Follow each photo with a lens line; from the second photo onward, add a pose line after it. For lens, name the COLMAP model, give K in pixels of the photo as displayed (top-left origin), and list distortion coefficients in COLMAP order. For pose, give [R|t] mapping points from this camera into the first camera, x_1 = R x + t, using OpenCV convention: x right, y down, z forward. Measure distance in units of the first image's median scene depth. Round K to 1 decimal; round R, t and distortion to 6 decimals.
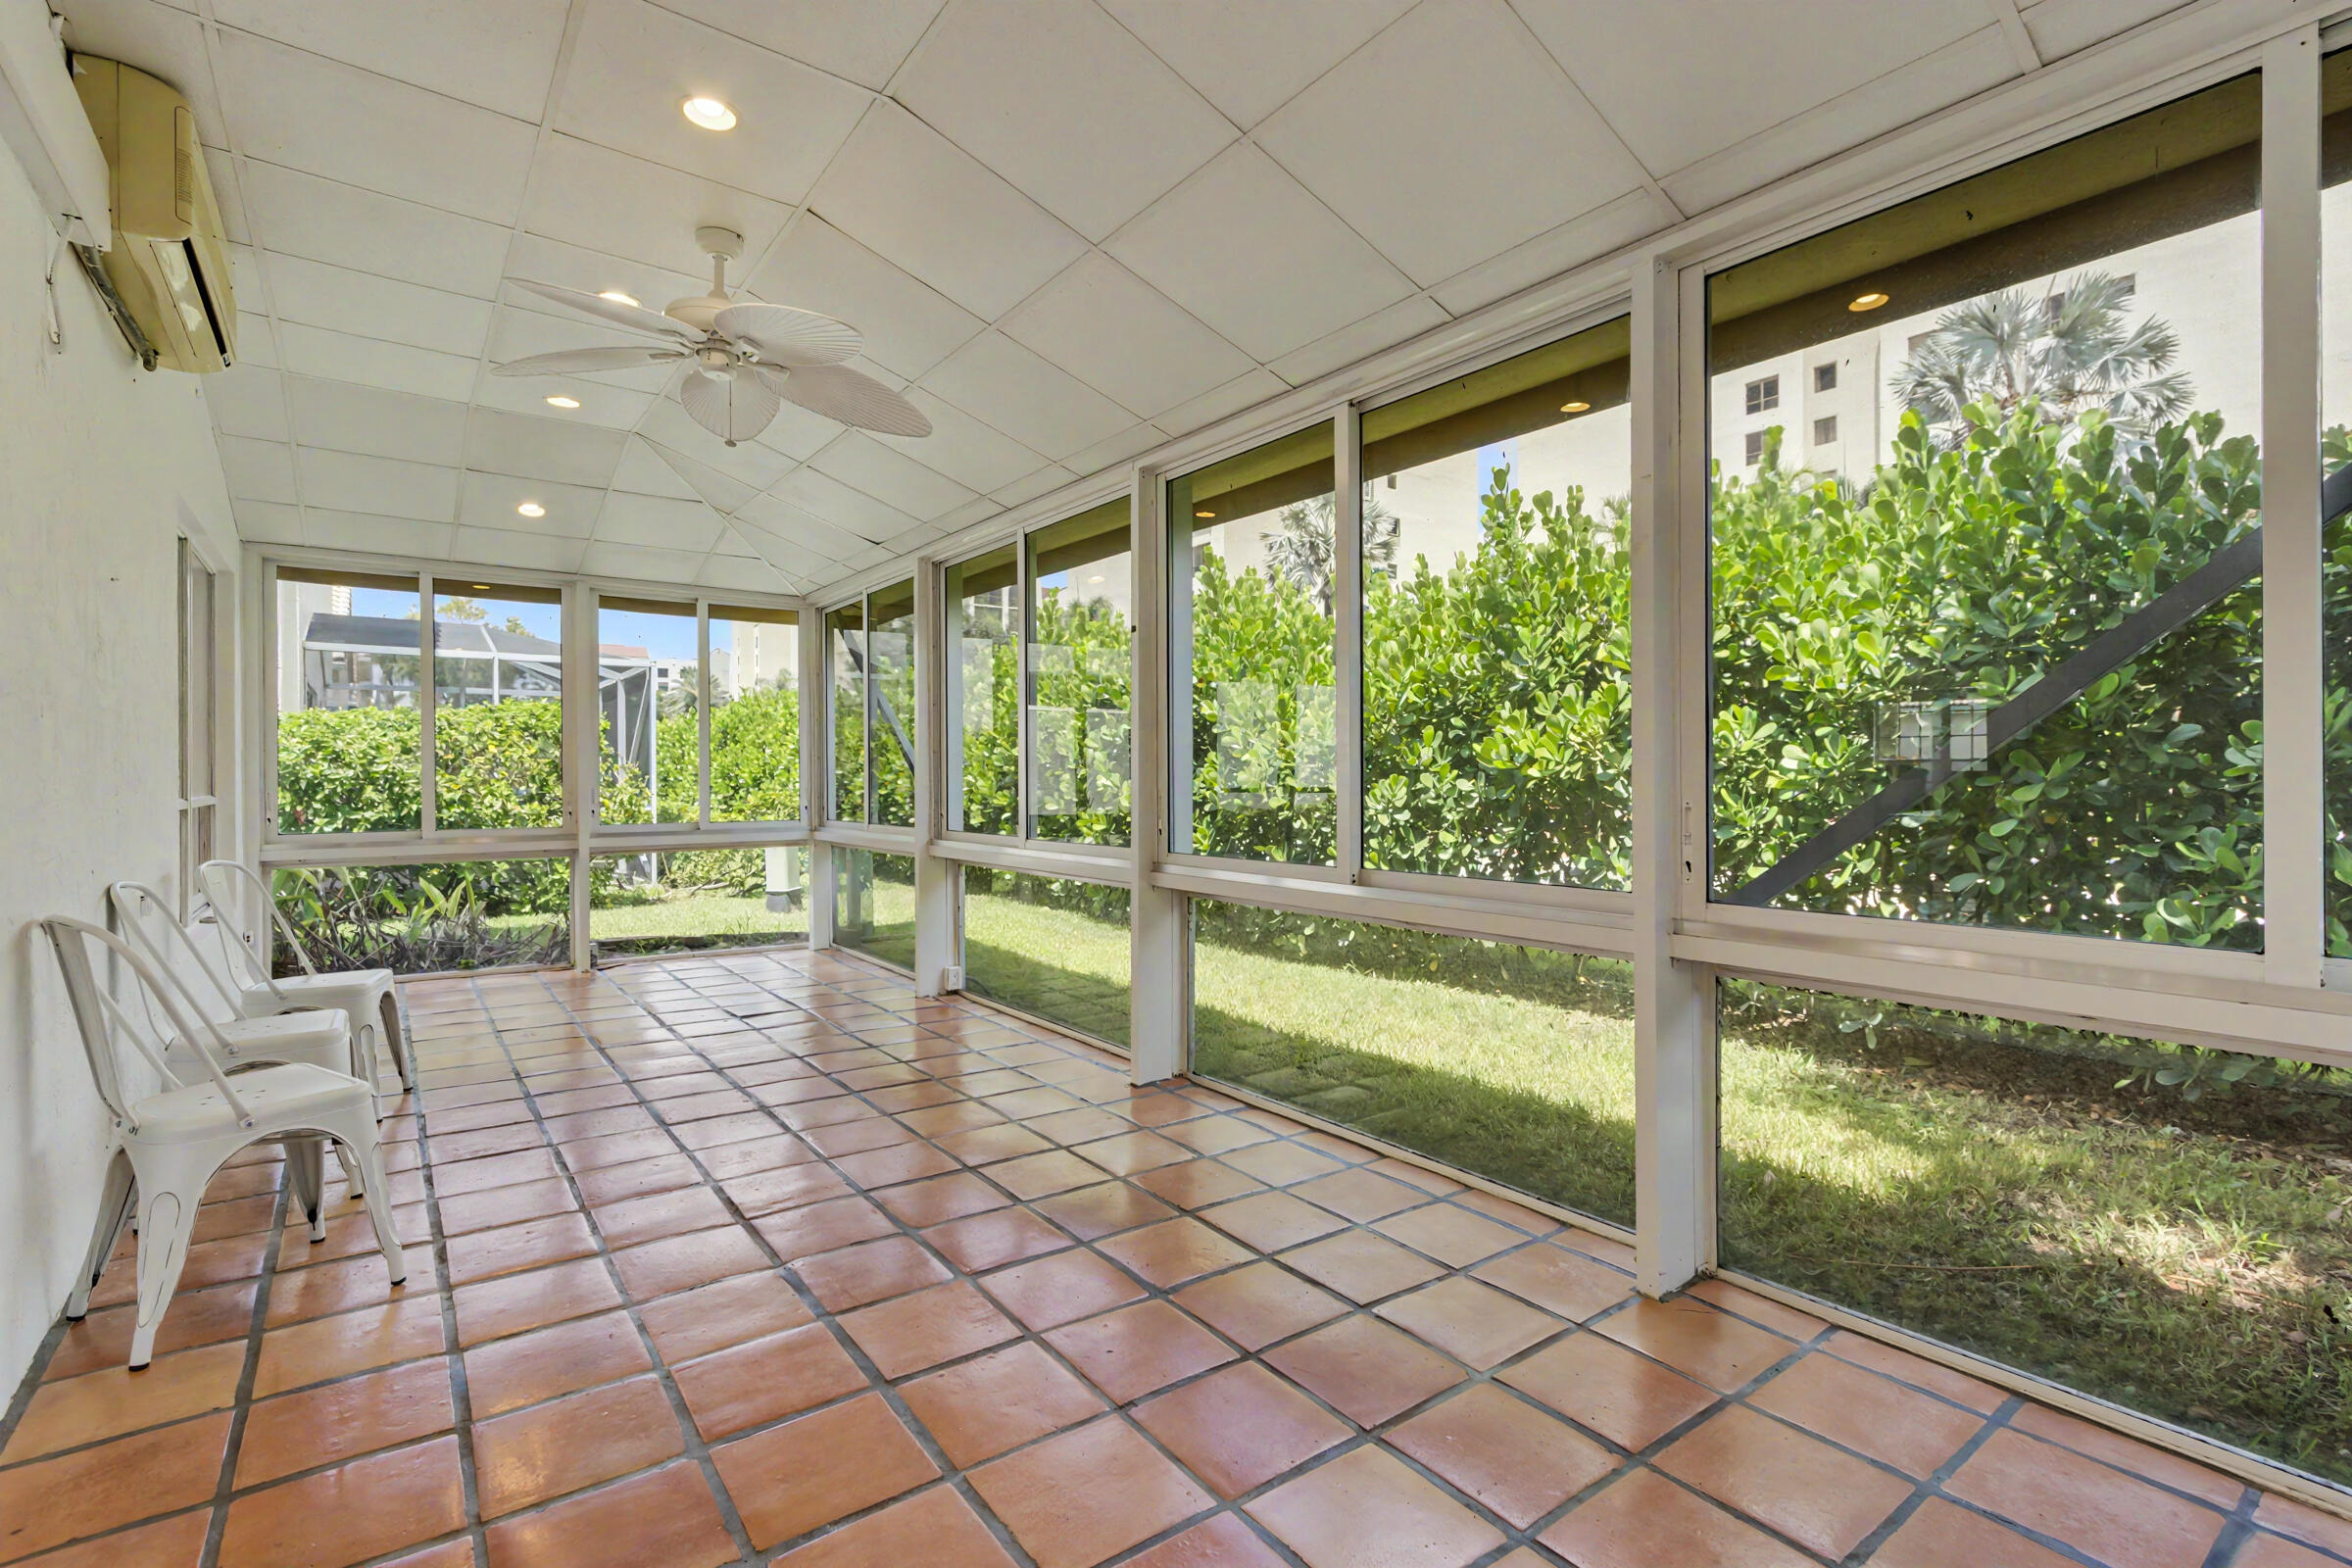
lens RADIAL K [[1085.6, 0, 1179.0], [0, 1085.6, 776.7], [0, 0, 1]] dist [0.006175, -0.001430]
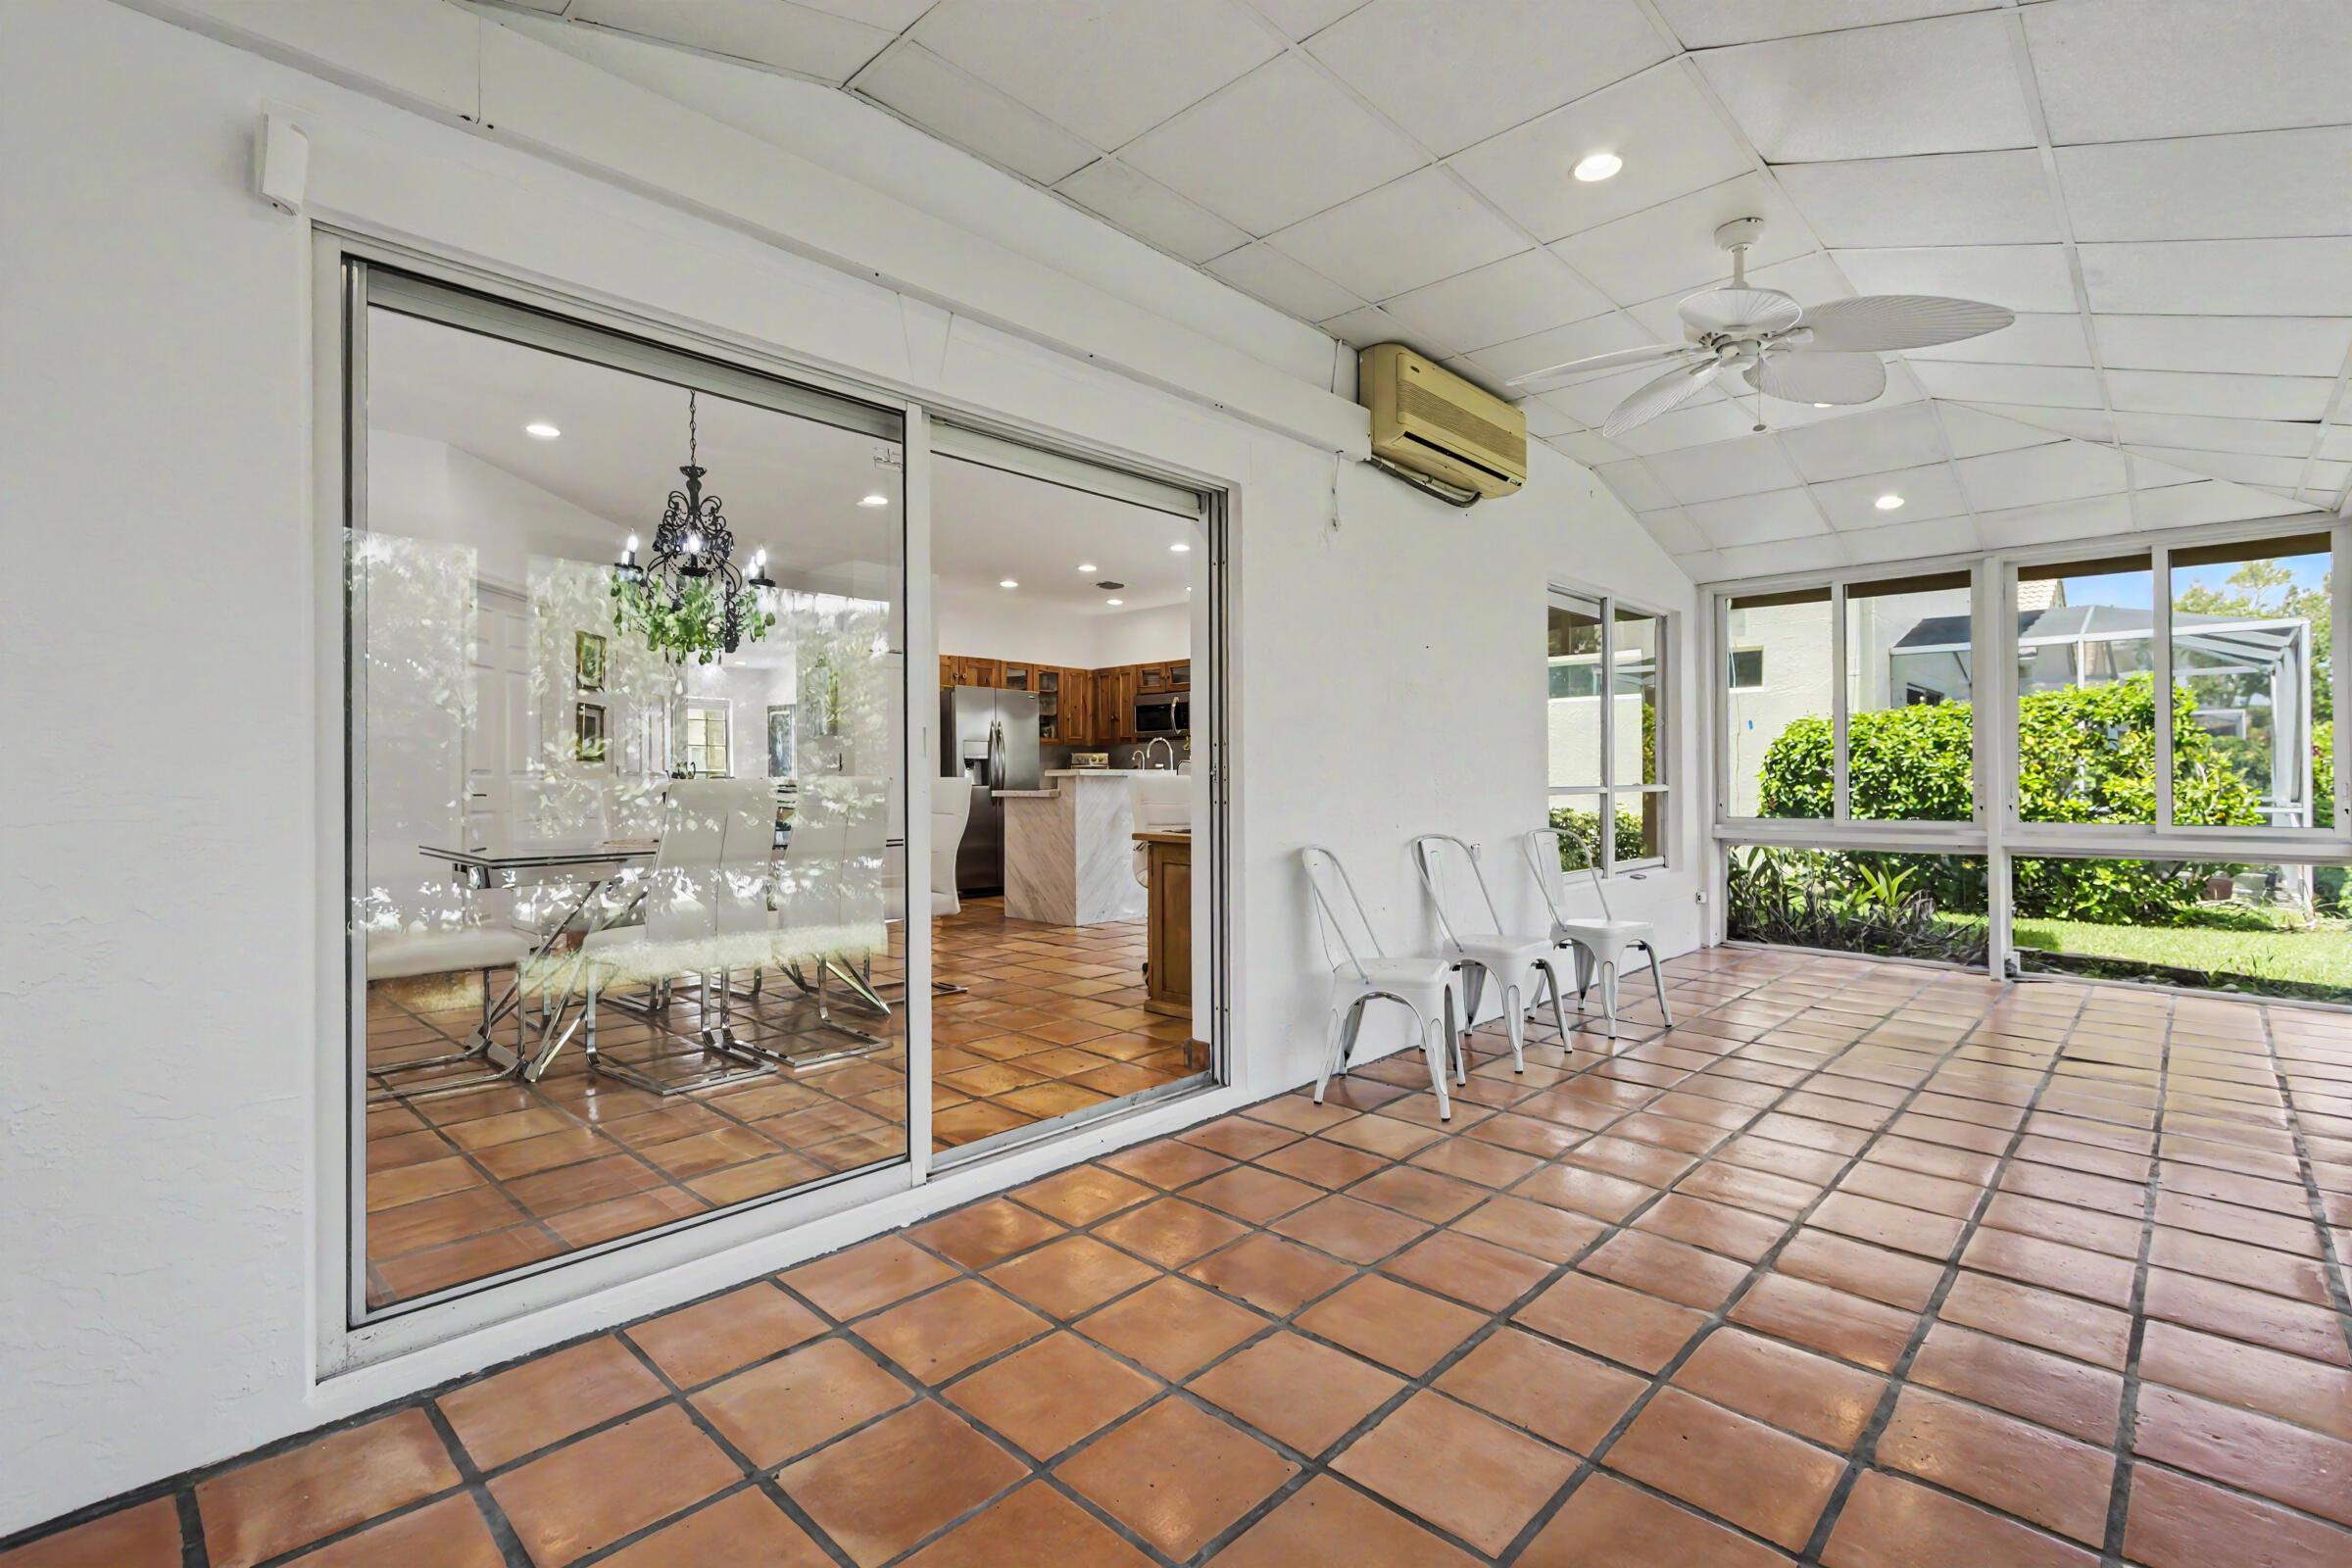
lens RADIAL K [[1085.6, 0, 1183.6], [0, 1085.6, 782.7], [0, 0, 1]] dist [0.006175, -0.001430]
pose [[0.168056, 0.006407, -0.985757, 0.298889], [0.003249, 0.999970, 0.007053, 0.003889], [0.985772, -0.004388, 0.168030, 0.199617]]
